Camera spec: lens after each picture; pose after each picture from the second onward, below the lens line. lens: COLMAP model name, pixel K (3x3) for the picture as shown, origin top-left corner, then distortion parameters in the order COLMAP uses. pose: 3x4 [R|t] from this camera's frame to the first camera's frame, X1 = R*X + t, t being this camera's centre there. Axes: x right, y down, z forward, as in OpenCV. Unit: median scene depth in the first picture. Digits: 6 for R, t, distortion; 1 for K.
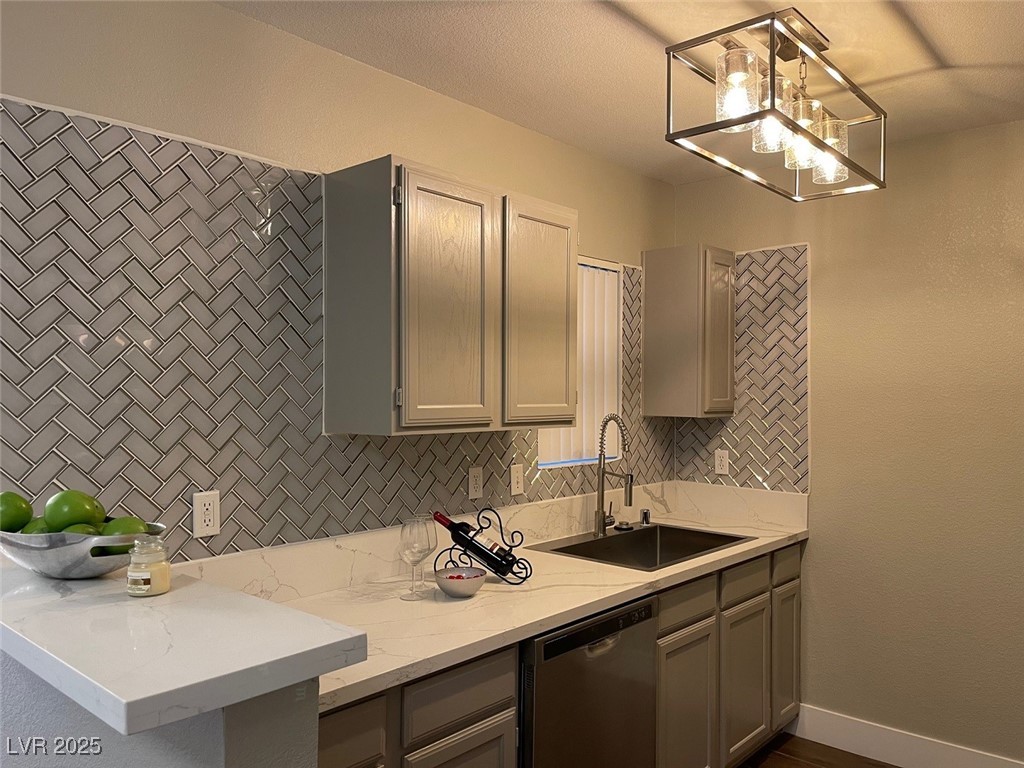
lens RADIAL K [[770.9, 0, 513.8], [0, 770.9, 389.4], [0, 0, 1]] dist [0.064580, -0.075325]
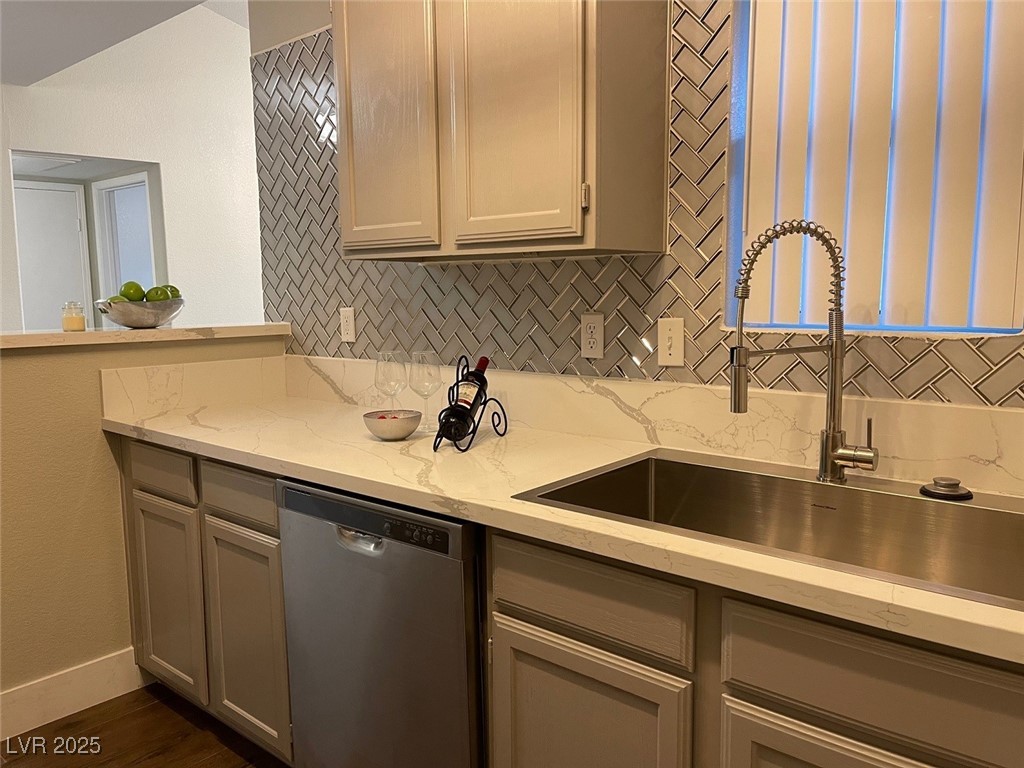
lens RADIAL K [[770.9, 0, 513.8], [0, 770.9, 389.4], [0, 0, 1]] dist [0.064580, -0.075325]
pose [[0.027795, 0.151051, -0.988135, 0.546513], [0.035940, 0.987727, 0.151999, 0.046456], [0.998967, -0.039739, 0.022025, 0.733949]]
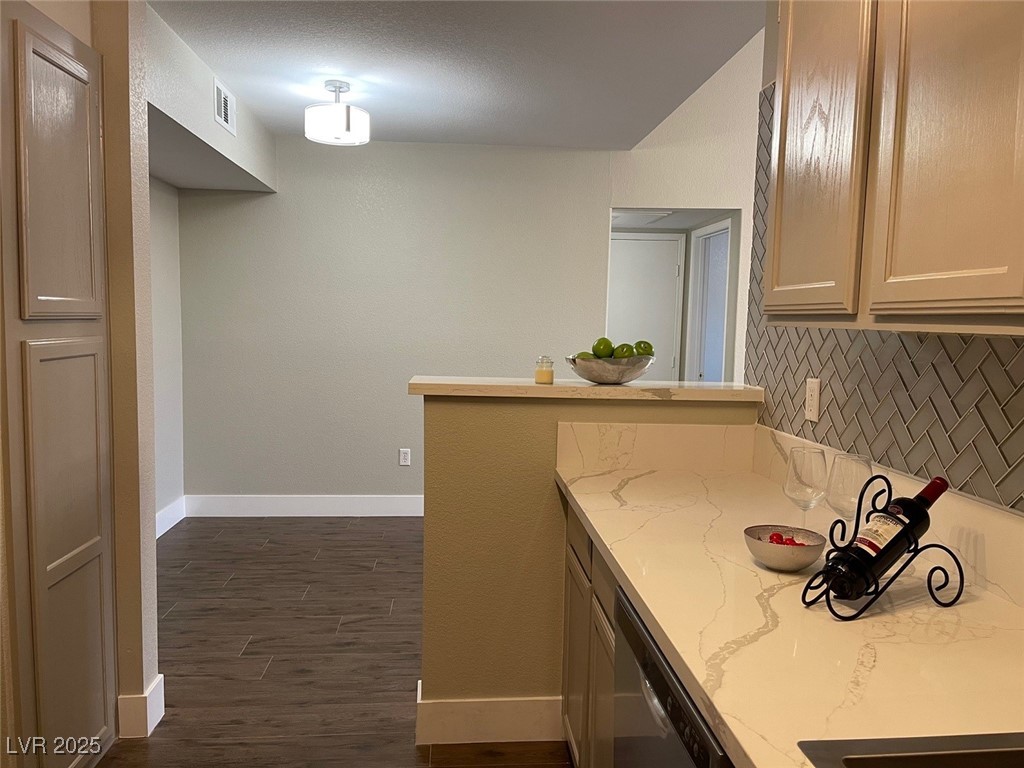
lens RADIAL K [[770.9, 0, 513.8], [0, 770.9, 389.4], [0, 0, 1]] dist [0.064580, -0.075325]
pose [[-0.690187, 0.074399, -0.719797, 0.383364], [0.013725, 0.995868, 0.089774, 0.026418], [0.723501, 0.052081, -0.688356, 0.844182]]
